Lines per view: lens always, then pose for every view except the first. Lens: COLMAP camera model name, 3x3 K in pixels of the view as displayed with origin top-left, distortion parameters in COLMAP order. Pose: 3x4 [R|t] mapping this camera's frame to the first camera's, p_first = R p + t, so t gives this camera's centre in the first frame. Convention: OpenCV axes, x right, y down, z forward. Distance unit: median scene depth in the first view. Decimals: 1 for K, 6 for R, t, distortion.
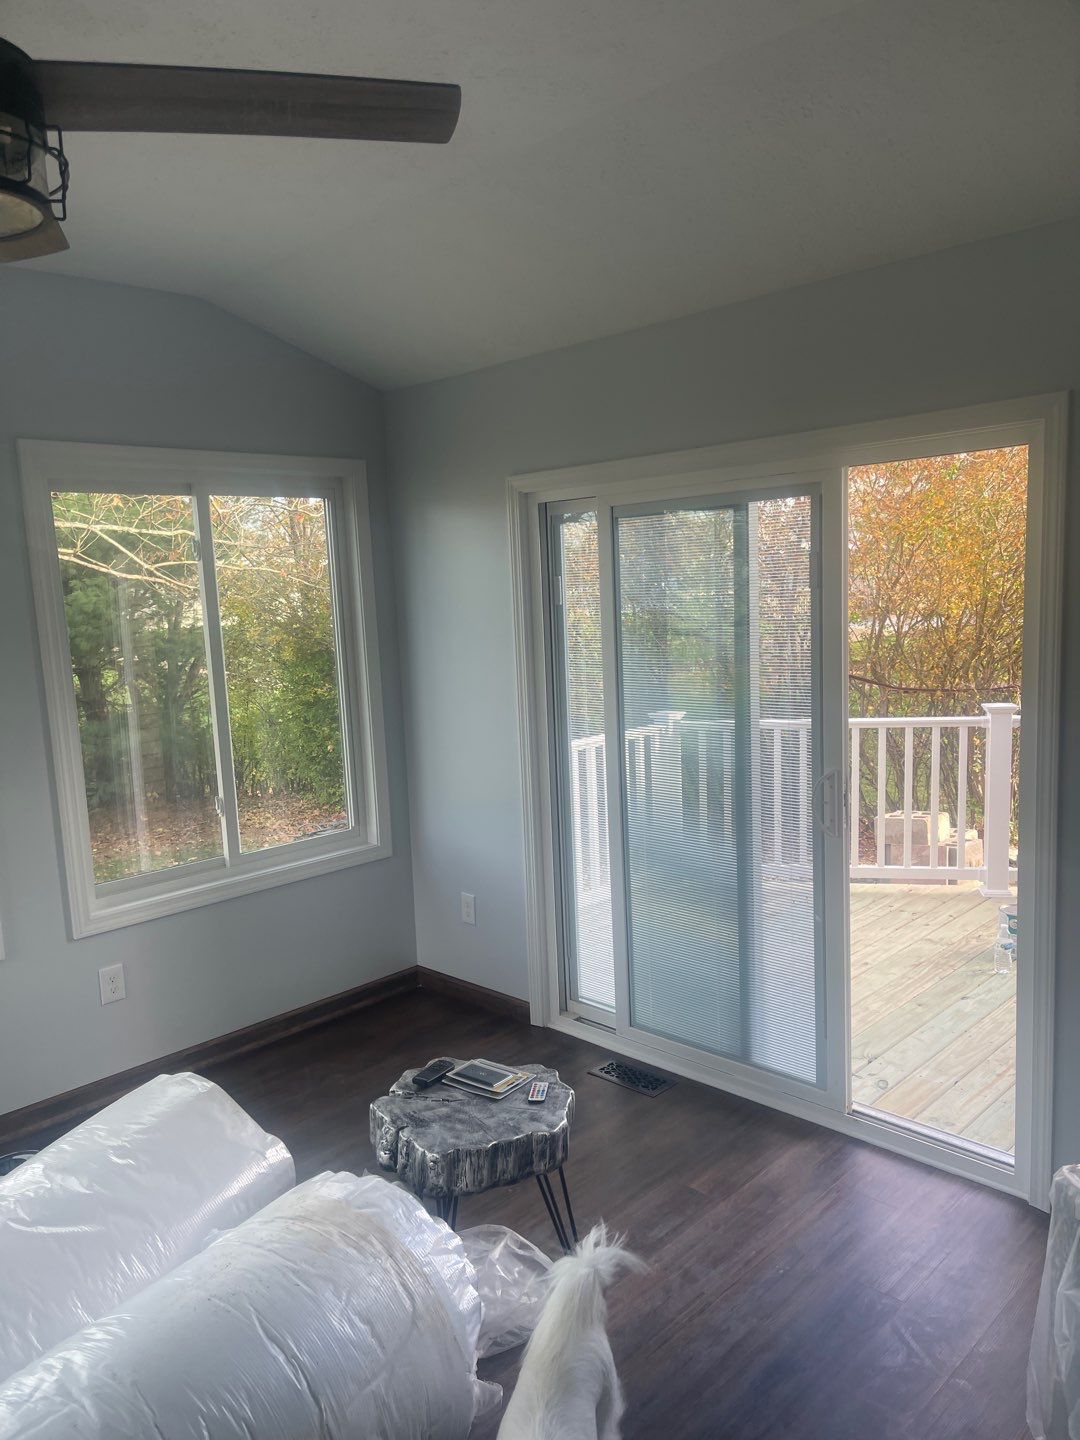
lens RADIAL K [[1086.7, 0, 538.5], [0, 1086.7, 732.7], [0, 0, 1]] dist [0.052473, -0.067376]
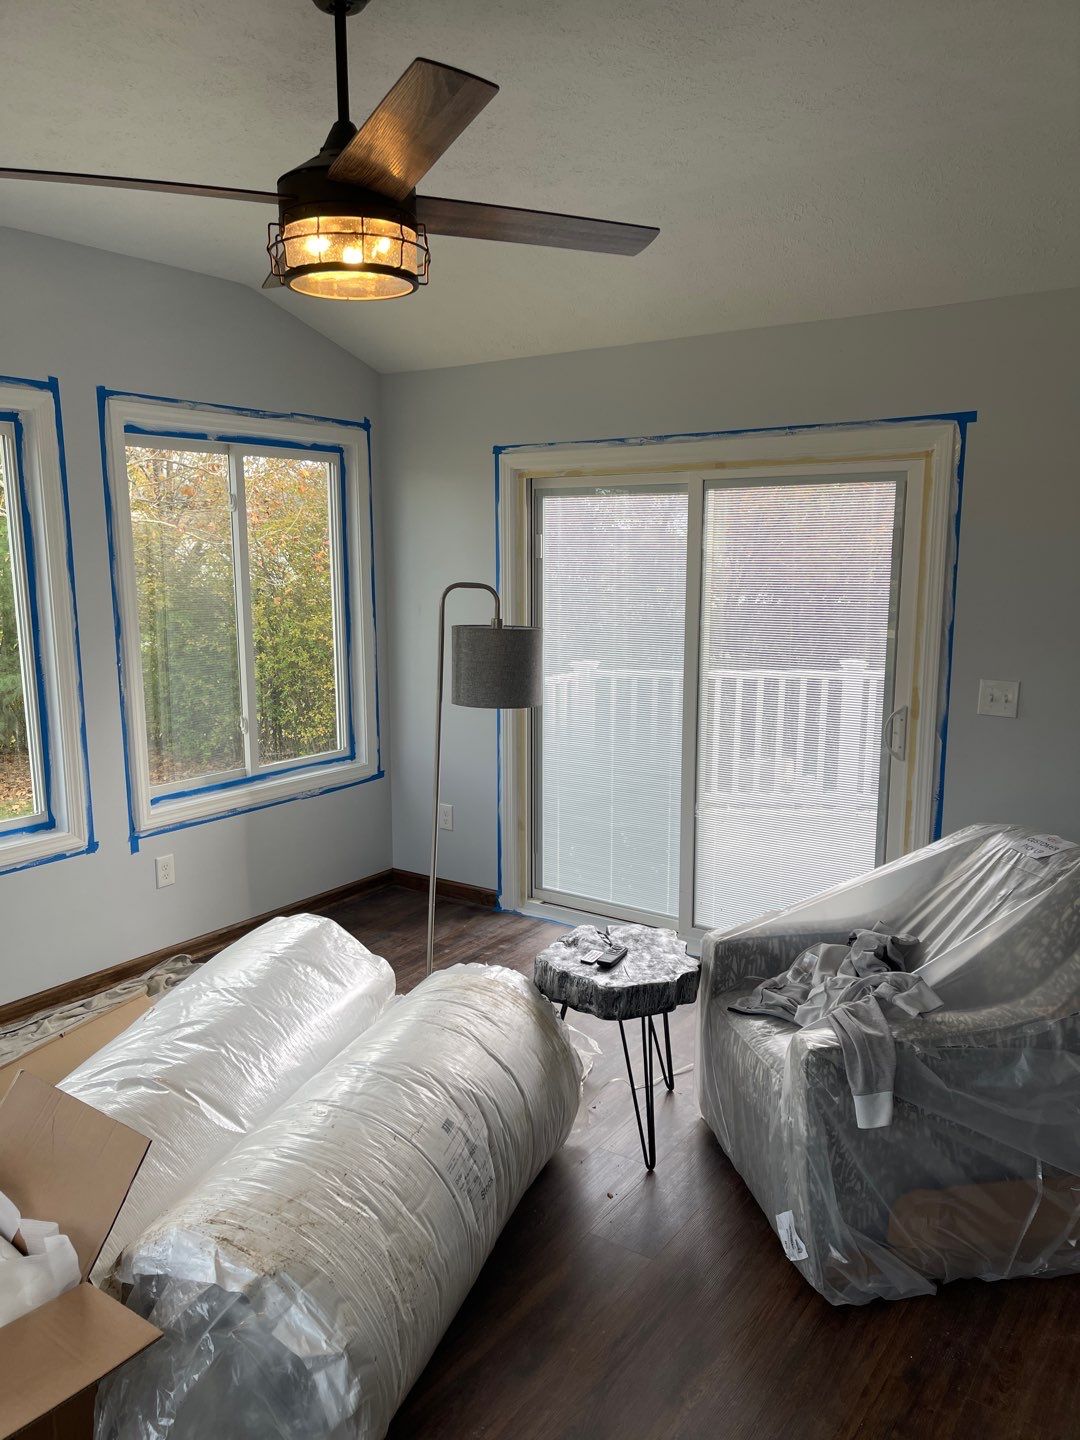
lens RADIAL K [[1086.7, 0, 547.8], [0, 1086.7, 727.9], [0, 0, 1]] dist [0.052473, -0.067376]
pose [[0.983290, 0.015835, 0.181358, -0.144871], [-0.019819, 0.999600, 0.020177, 0.032425], [-0.180966, -0.023434, 0.983210, -0.158571]]
